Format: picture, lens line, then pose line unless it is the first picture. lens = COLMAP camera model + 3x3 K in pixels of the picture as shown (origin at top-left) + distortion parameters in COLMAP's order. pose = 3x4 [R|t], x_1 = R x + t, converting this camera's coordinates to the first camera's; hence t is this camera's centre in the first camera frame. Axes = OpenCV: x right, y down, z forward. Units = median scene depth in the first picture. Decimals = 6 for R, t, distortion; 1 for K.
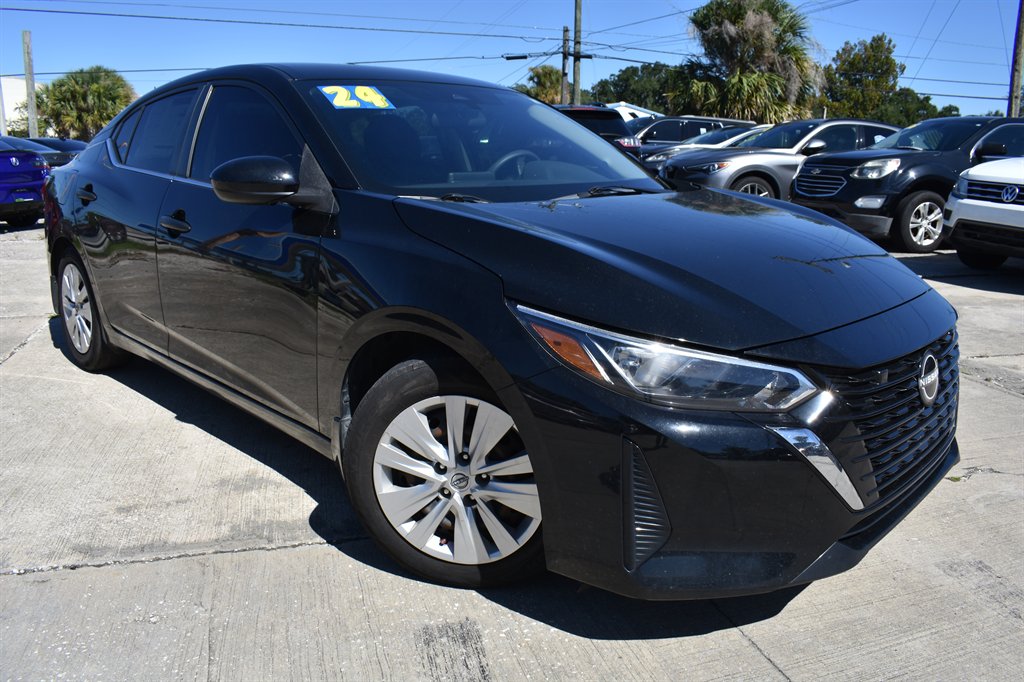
lens RADIAL K [[793.3, 0, 510.5], [0, 793.3, 337.8], [0, 0, 1]] dist [-0.098205, 0.015105]
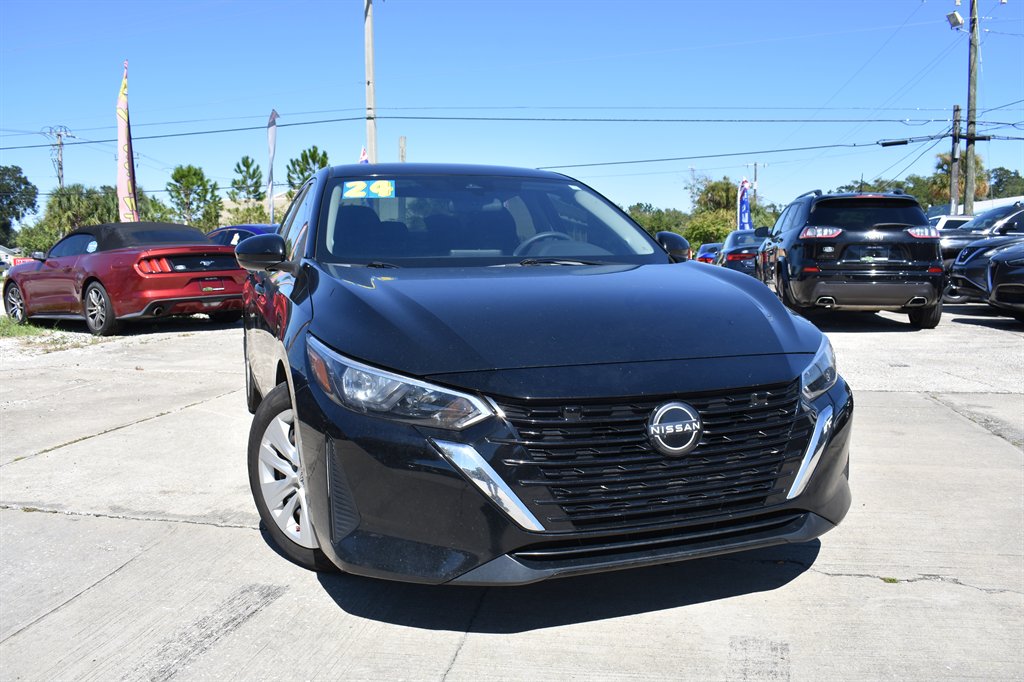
lens RADIAL K [[873.6, 0, 509.7], [0, 873.6, 338.2], [0, 0, 1]] dist [-0.092163, 0.014886]
pose [[0.895361, 0.034969, -0.443966, 0.078881], [-0.093680, 0.989396, -0.110997, 0.007482], [0.435377, 0.140973, 0.889142, -0.012521]]
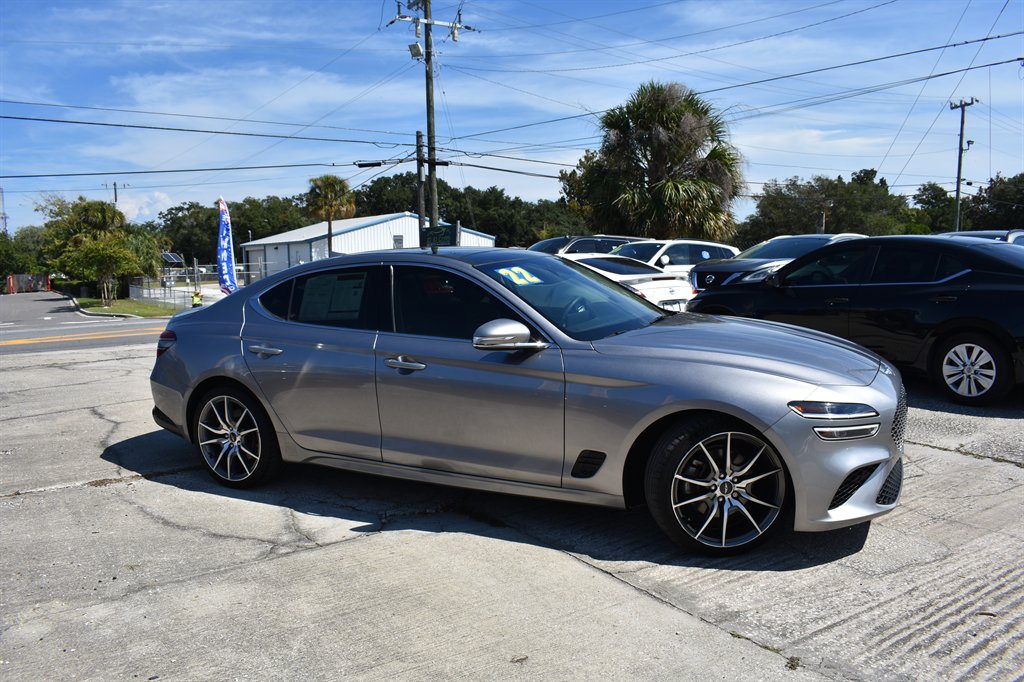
lens RADIAL K [[796.5, 0, 508.8], [0, 796.5, 336.6], [0, 0, 1]] dist [-0.097953, 0.014480]
pose [[0.945756, -0.063523, 0.318608, -0.205731], [0.106009, 0.987361, -0.117818, -0.061757], [-0.307097, 0.145202, 0.940536, 0.197097]]
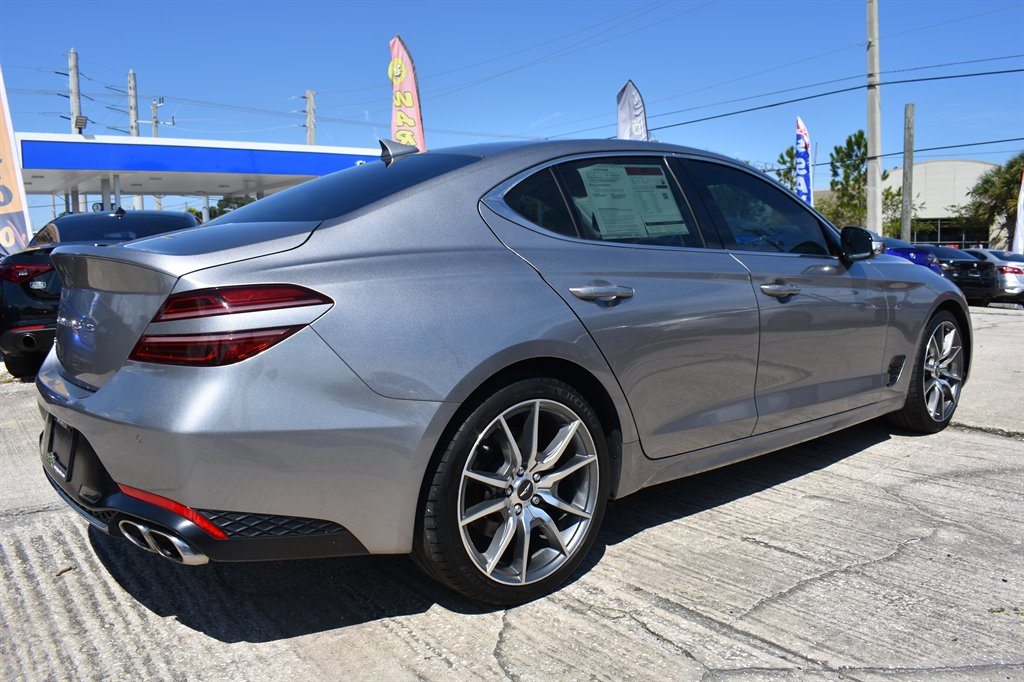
lens RADIAL K [[806.5, 0, 511.4], [0, 806.5, 331.5], [0, 0, 1]] dist [-0.094087, 0.010281]
pose [[0.393790, 0.081099, -0.915616, 0.046661], [-0.193305, 0.981131, 0.003765, -0.069846], [0.898645, 0.175511, 0.402037, 0.311465]]
